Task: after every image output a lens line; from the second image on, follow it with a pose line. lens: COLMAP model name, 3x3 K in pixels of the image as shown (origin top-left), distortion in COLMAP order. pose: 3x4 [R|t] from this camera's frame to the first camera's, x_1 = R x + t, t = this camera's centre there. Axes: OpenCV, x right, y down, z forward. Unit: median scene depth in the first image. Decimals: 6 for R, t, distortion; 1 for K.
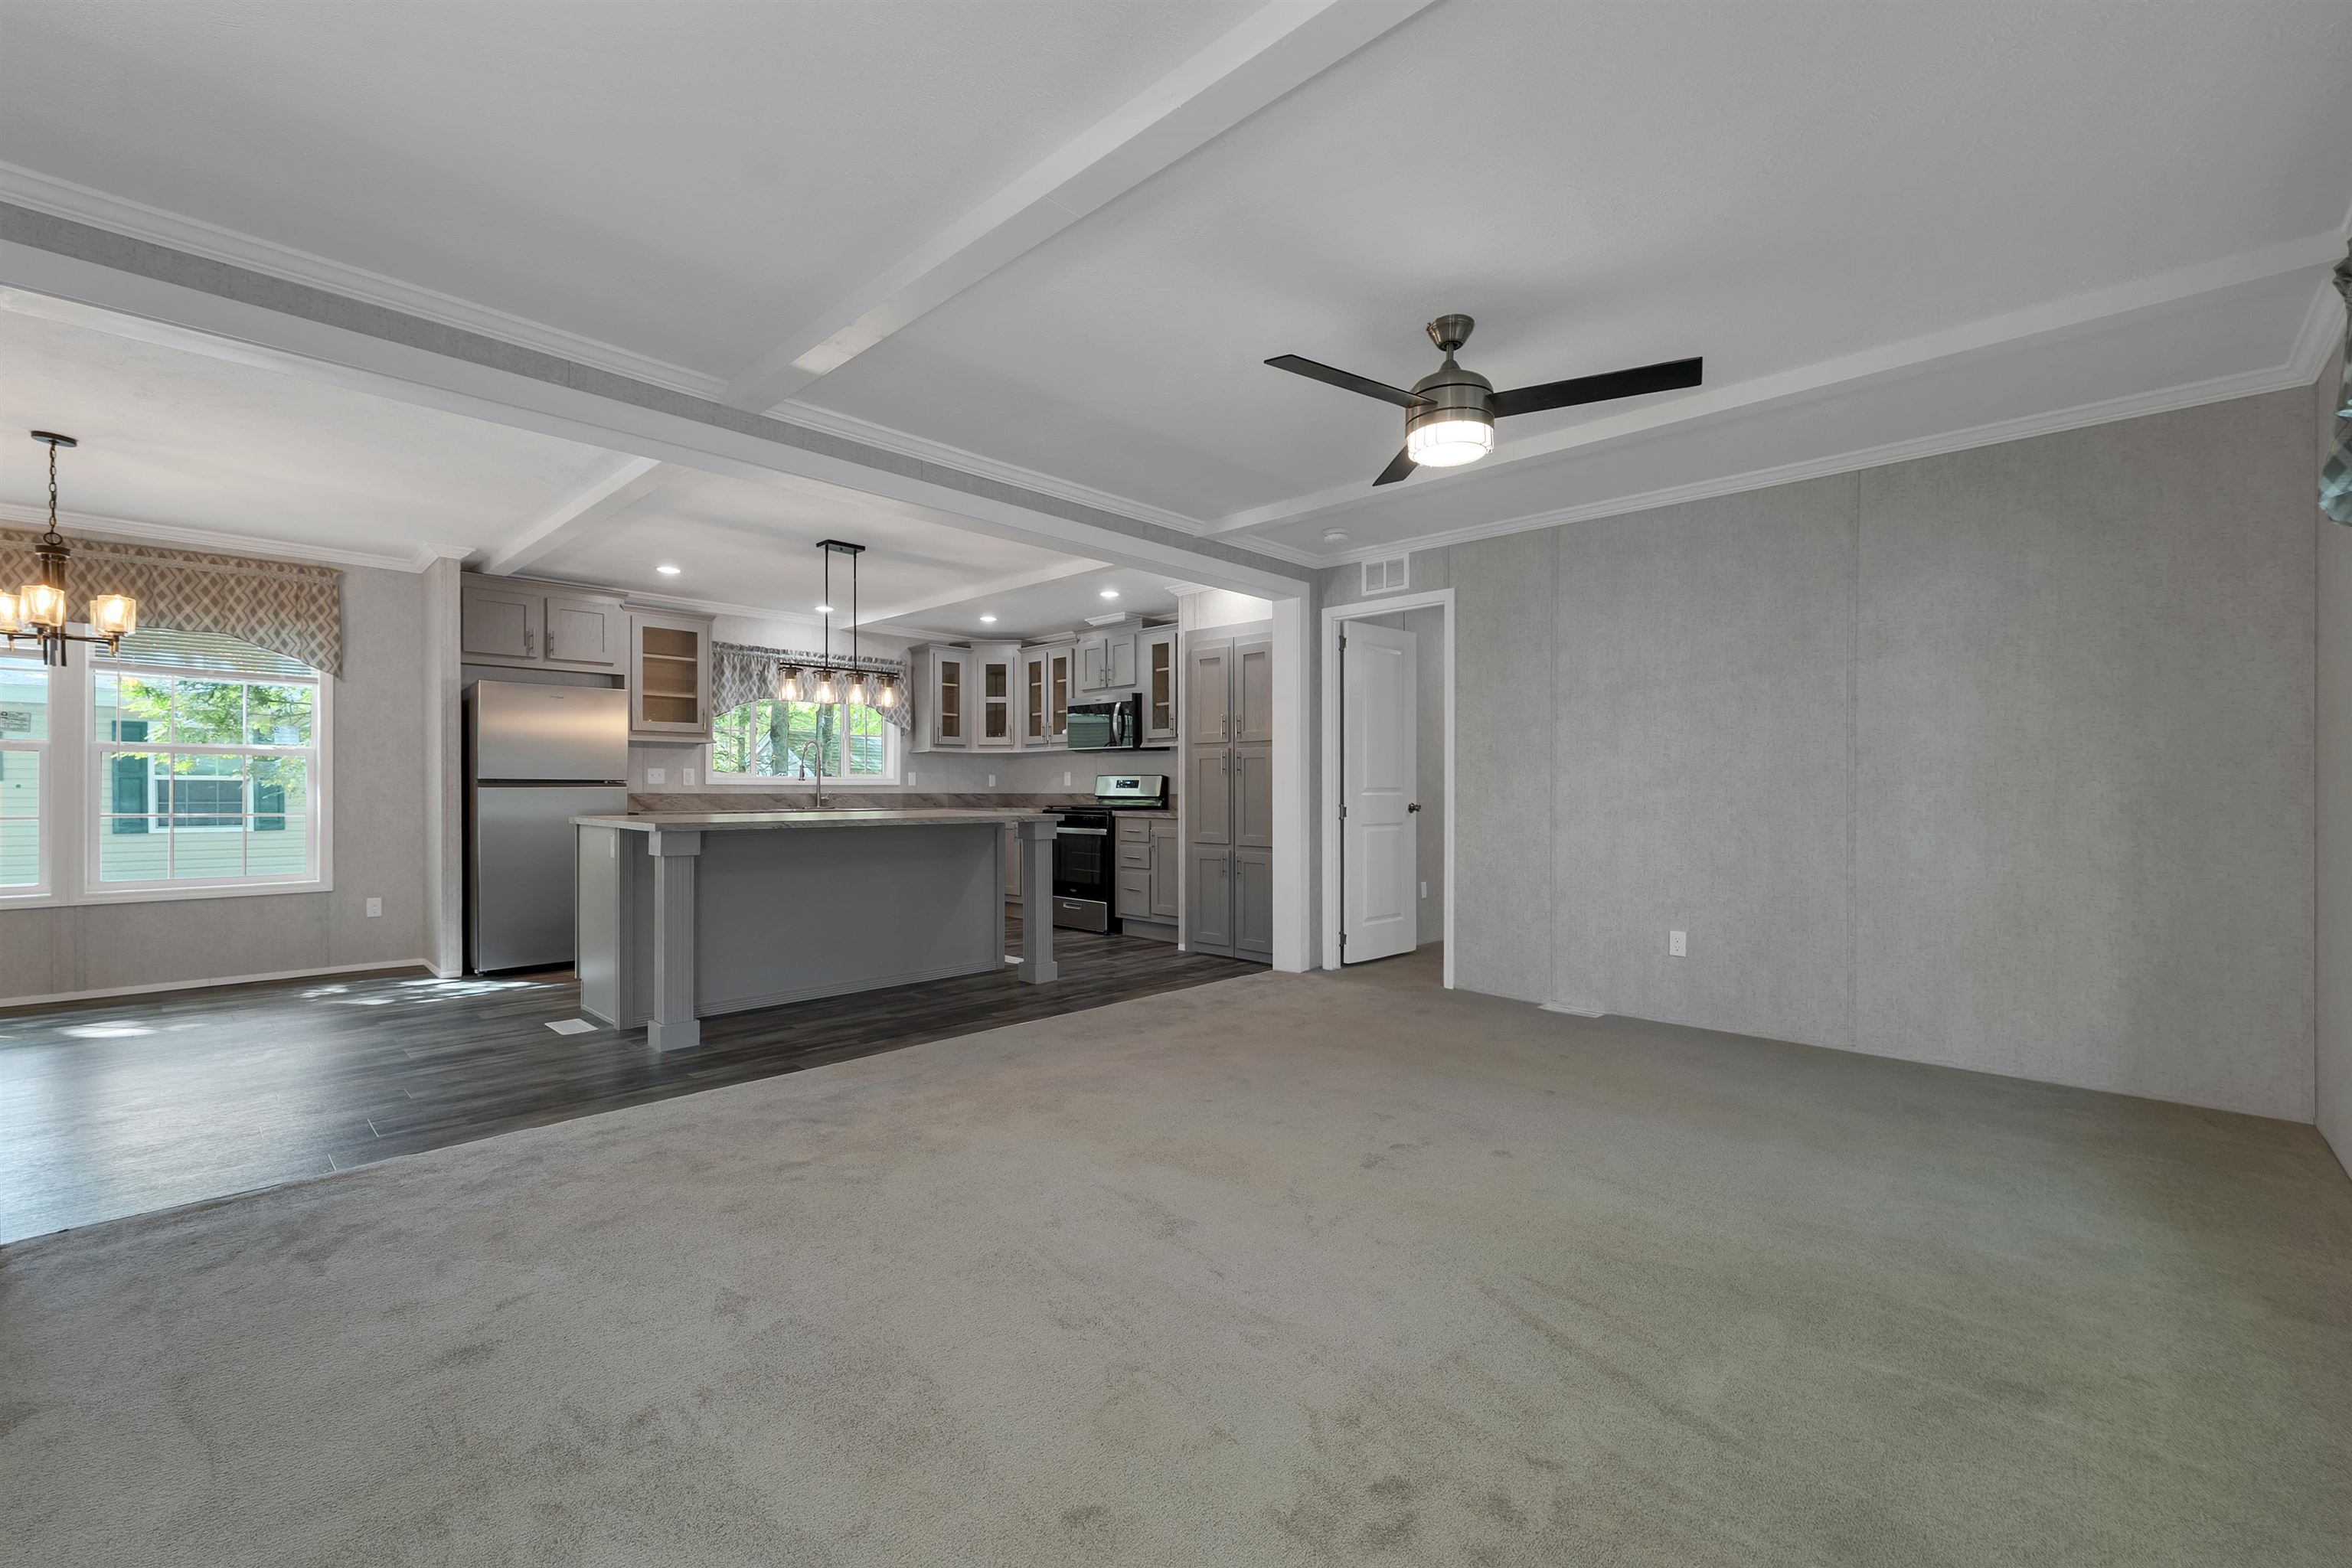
lens RADIAL K [[967.4, 0, 1172.9], [0, 967.4, 777.4], [0, 0, 1]] dist [0.002081, 0.001213]
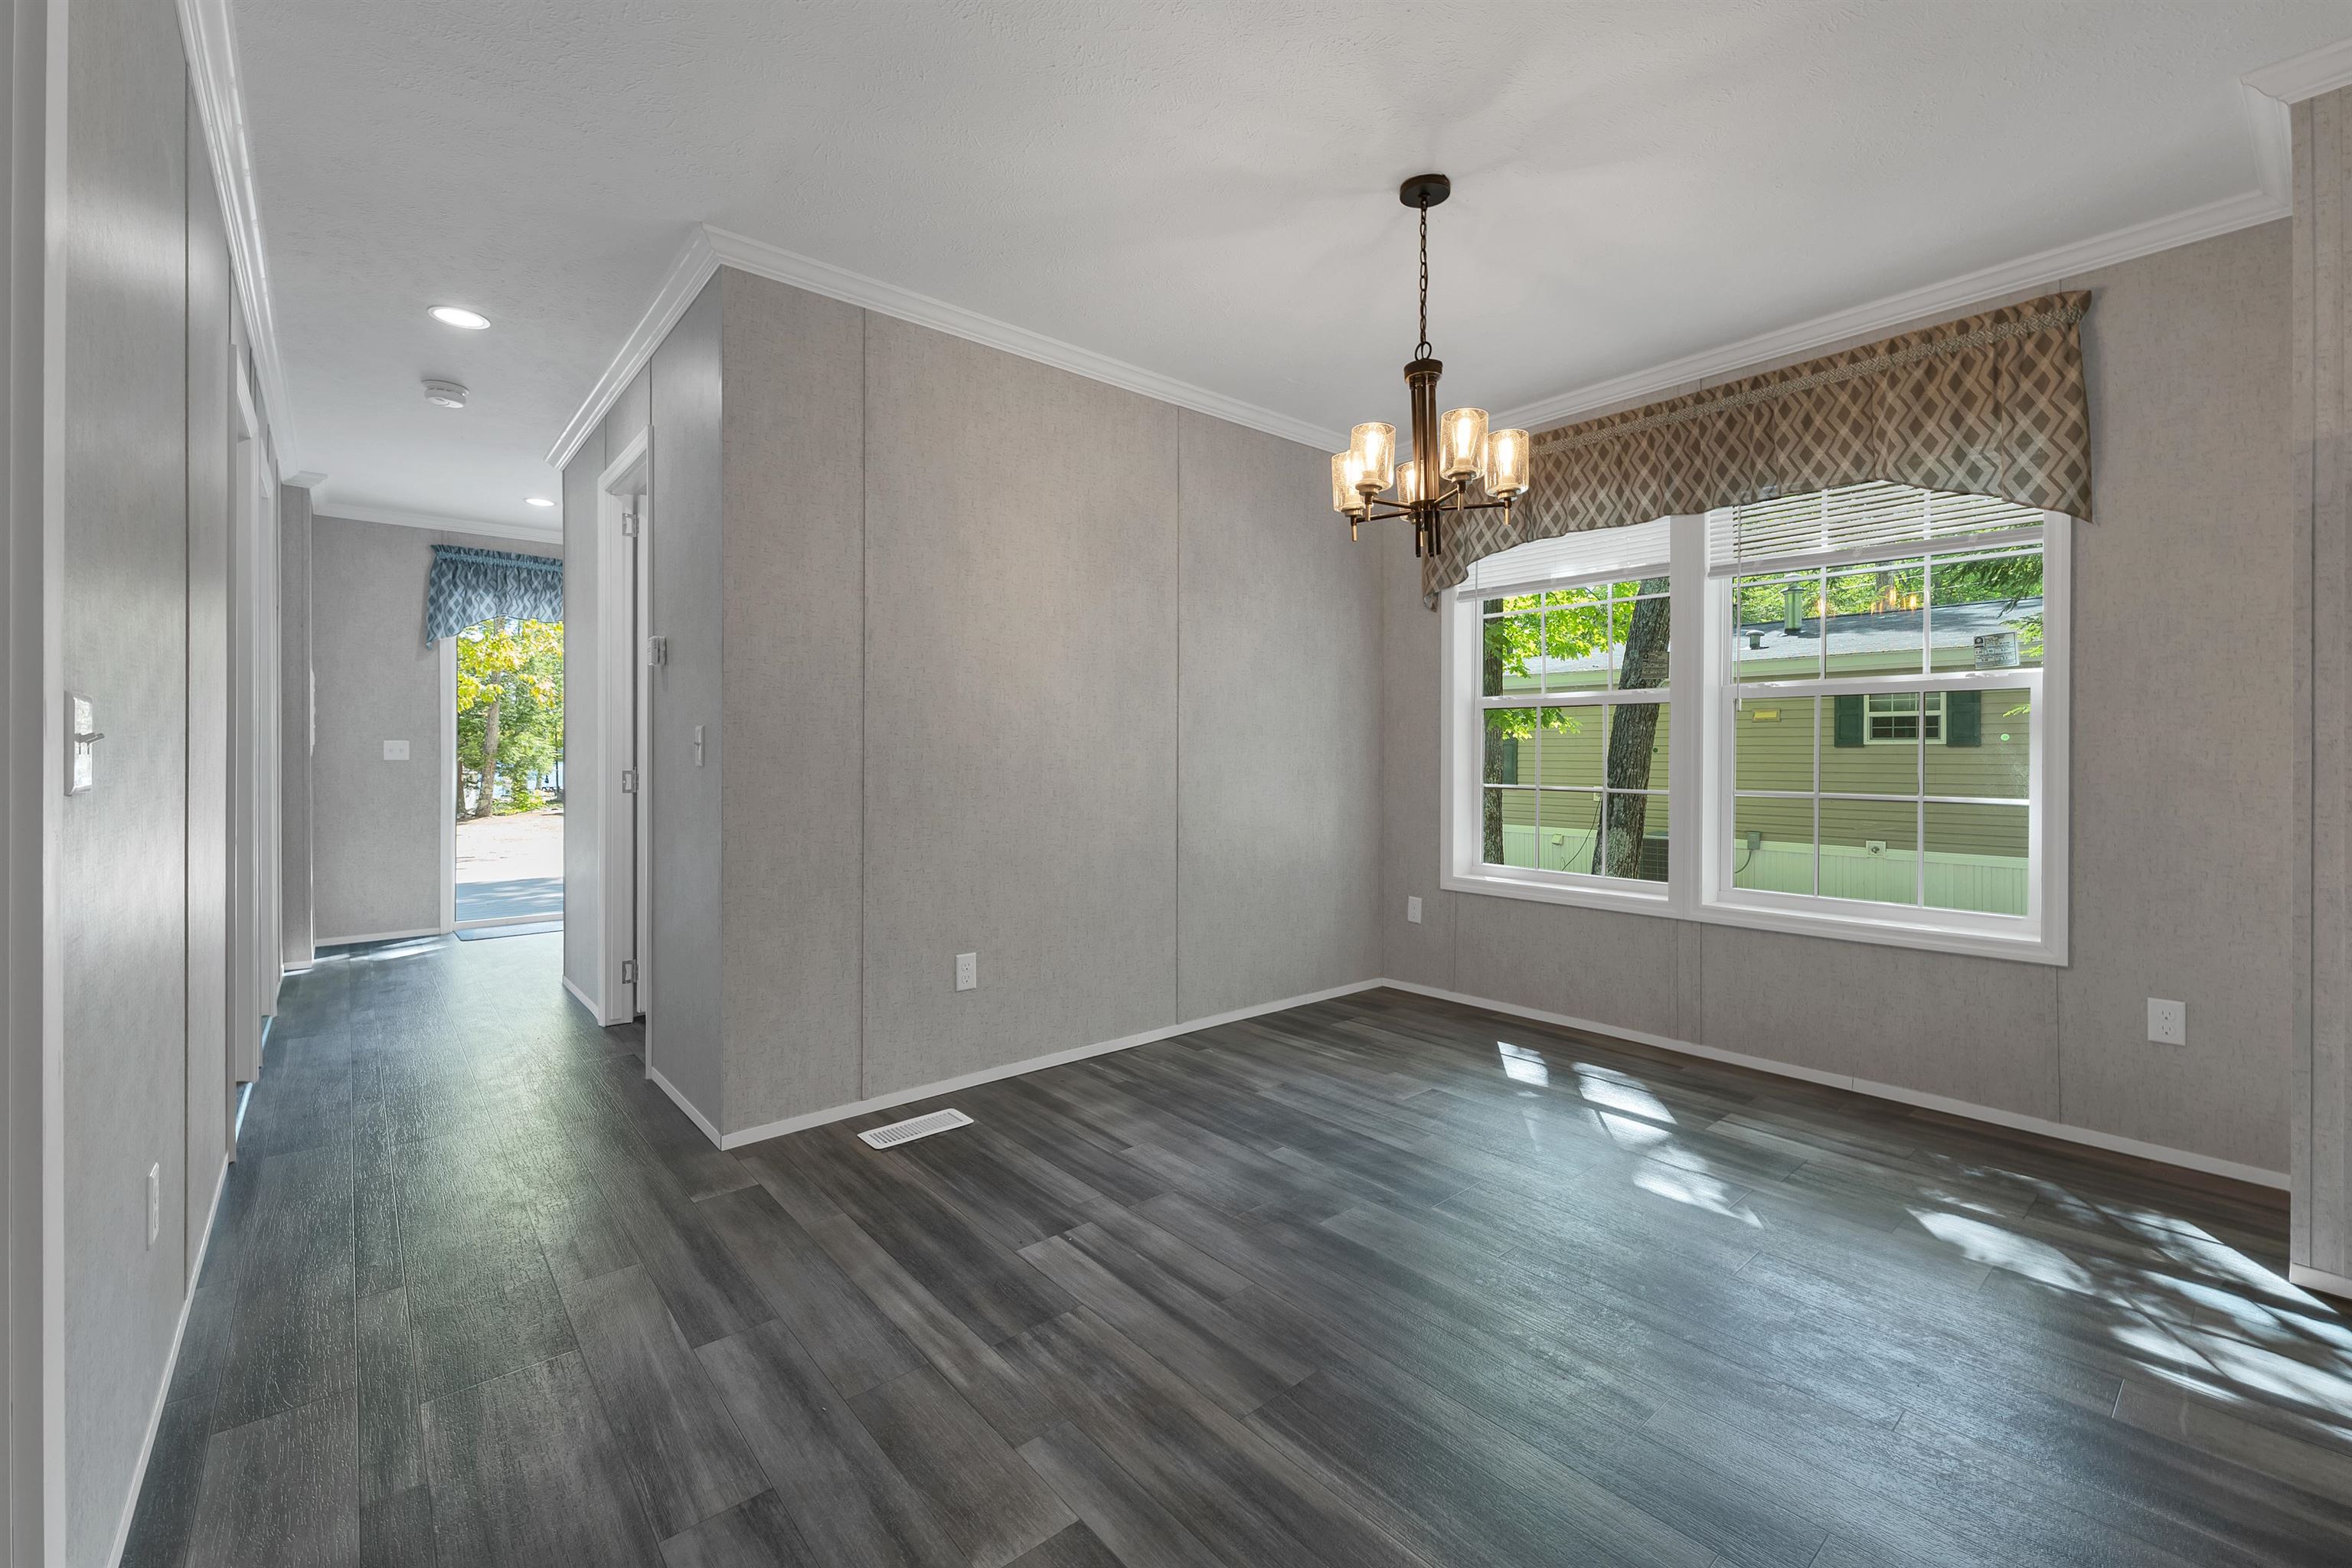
lens RADIAL K [[967.4, 0, 1176.3], [0, 967.4, 763.0], [0, 0, 1]] dist [0.002081, 0.001213]
pose [[-0.101094, 0.007171, -0.994851, -0.322531], [0.011031, 0.999921, 0.006087, 0.008579], [0.994816, -0.010359, -0.101165, 0.567544]]
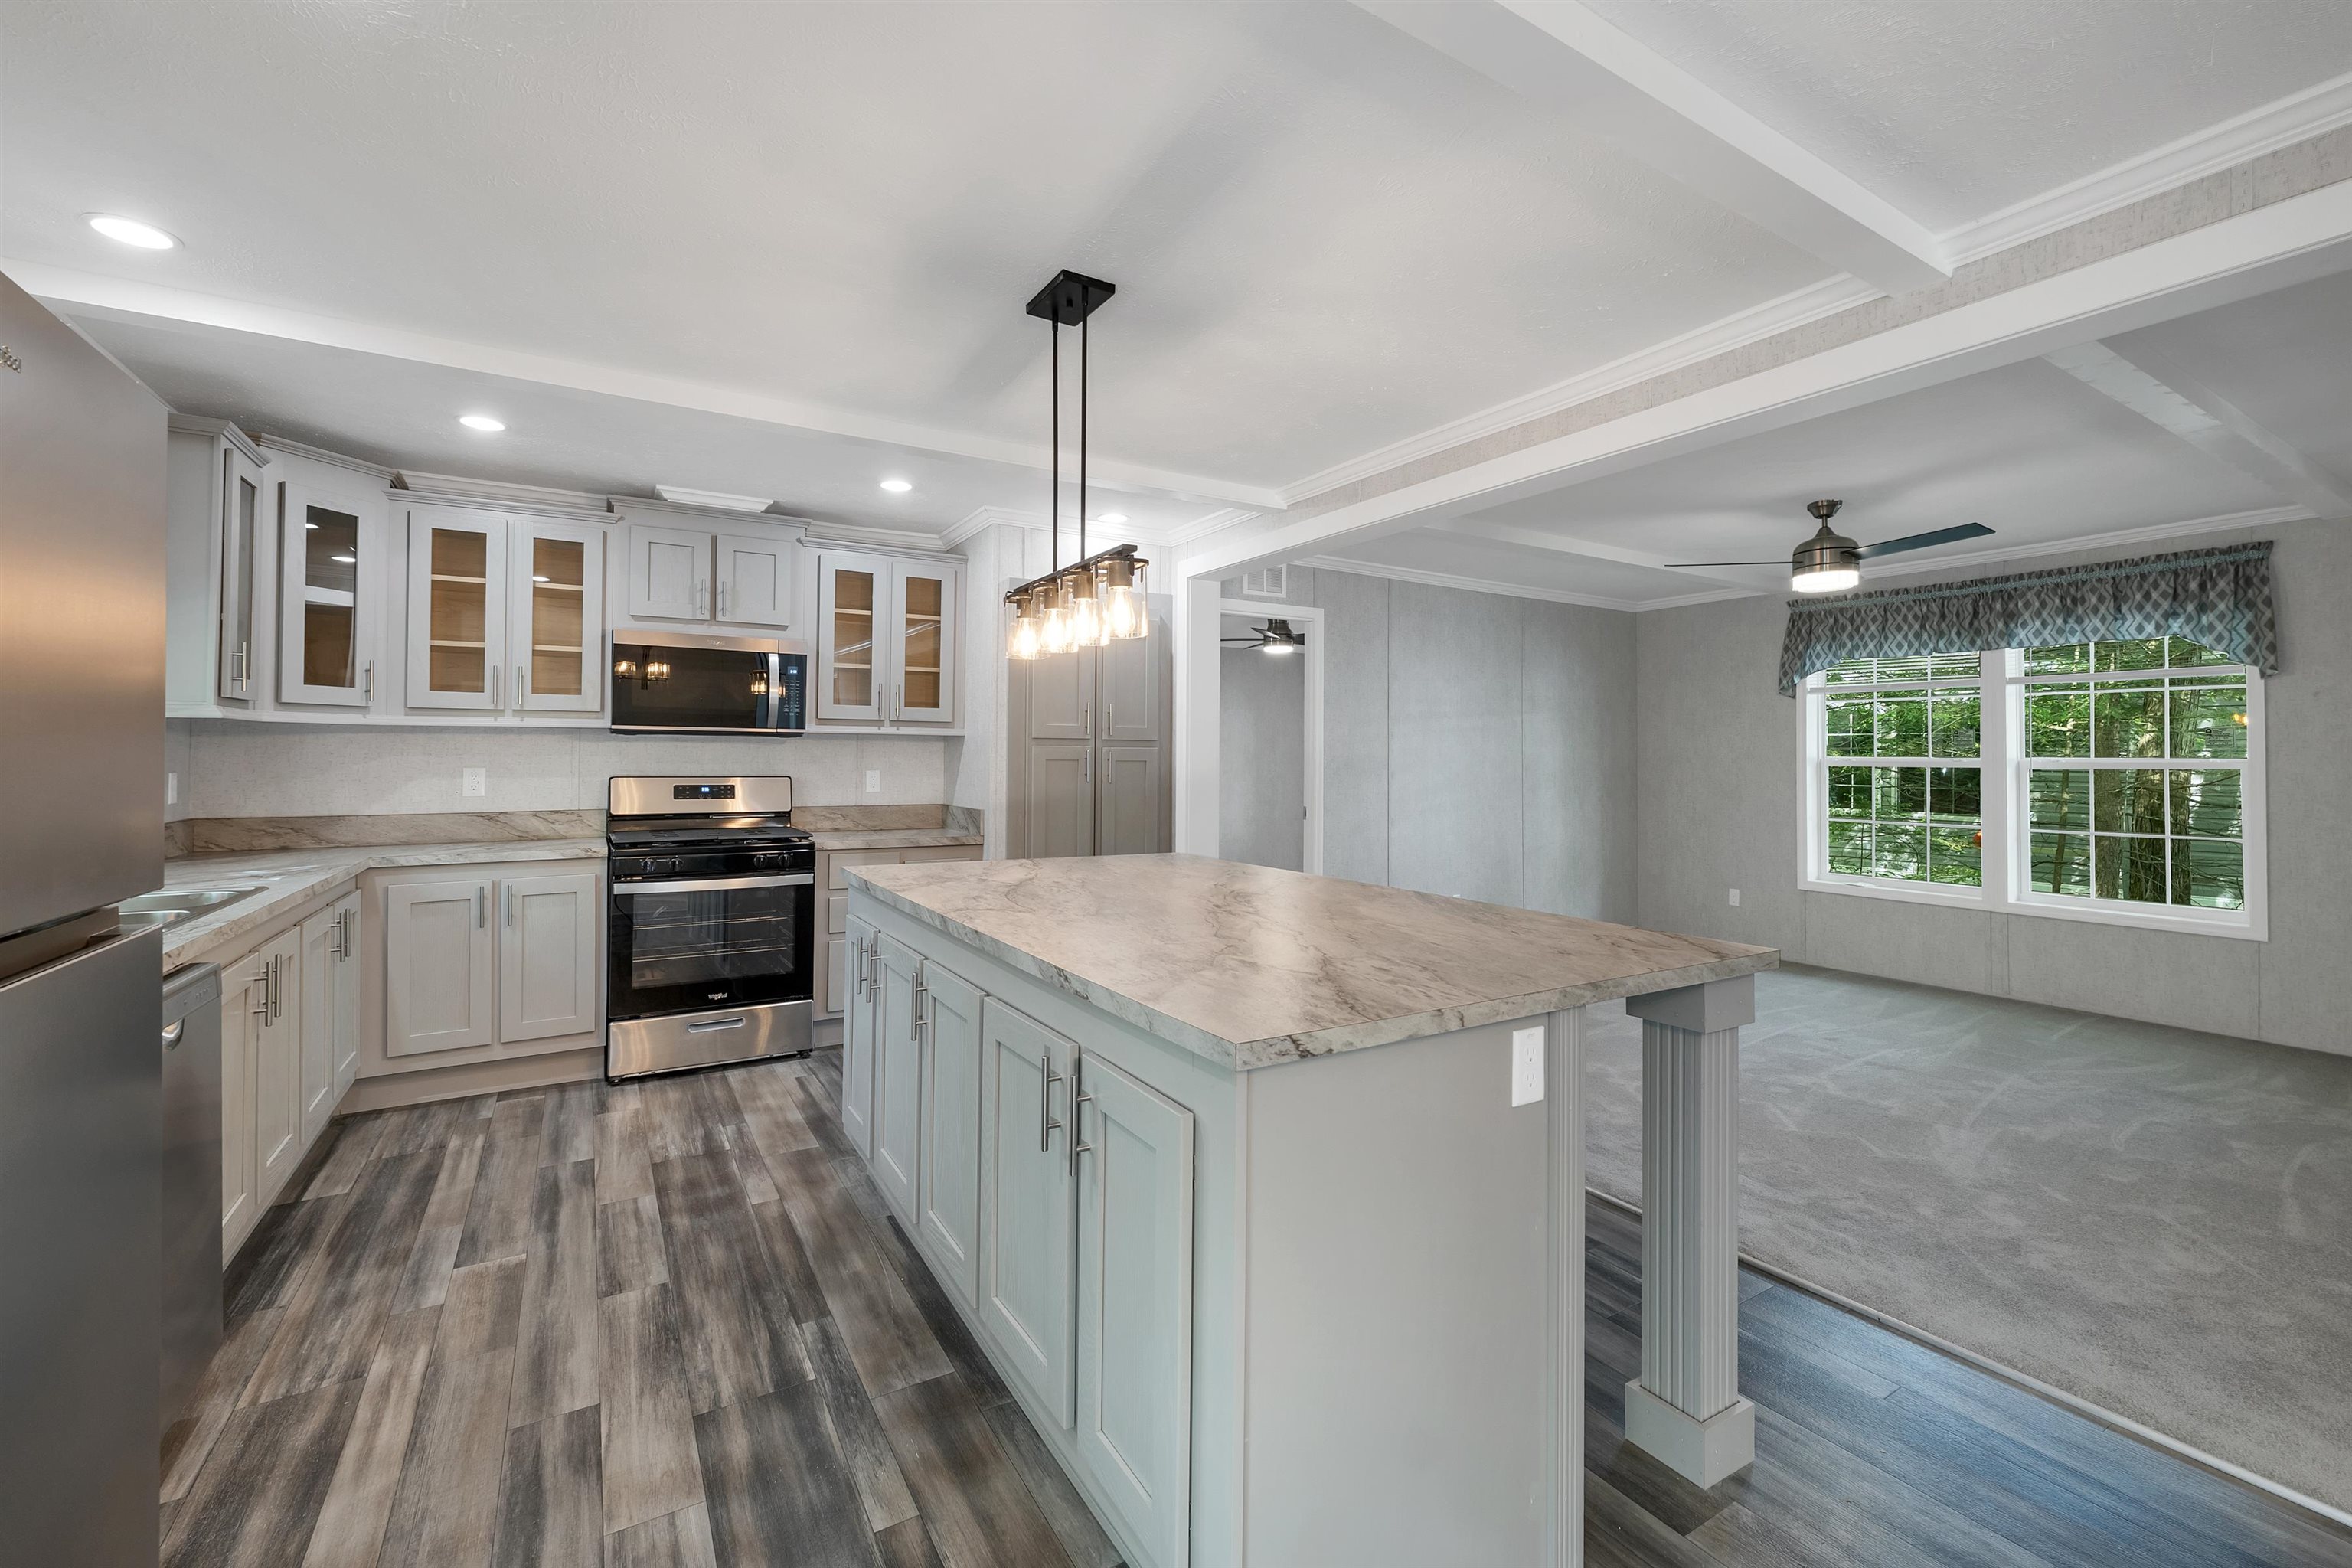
lens RADIAL K [[967.4, 0, 1168.7], [0, 967.4, 736.0], [0, 0, 1]] dist [0.002081, 0.001213]
pose [[0.267693, 0.024977, 0.963180, -0.685638], [-0.017270, 0.999628, -0.021123, -0.024595], [-0.963349, -0.010979, 0.268025, 0.756973]]
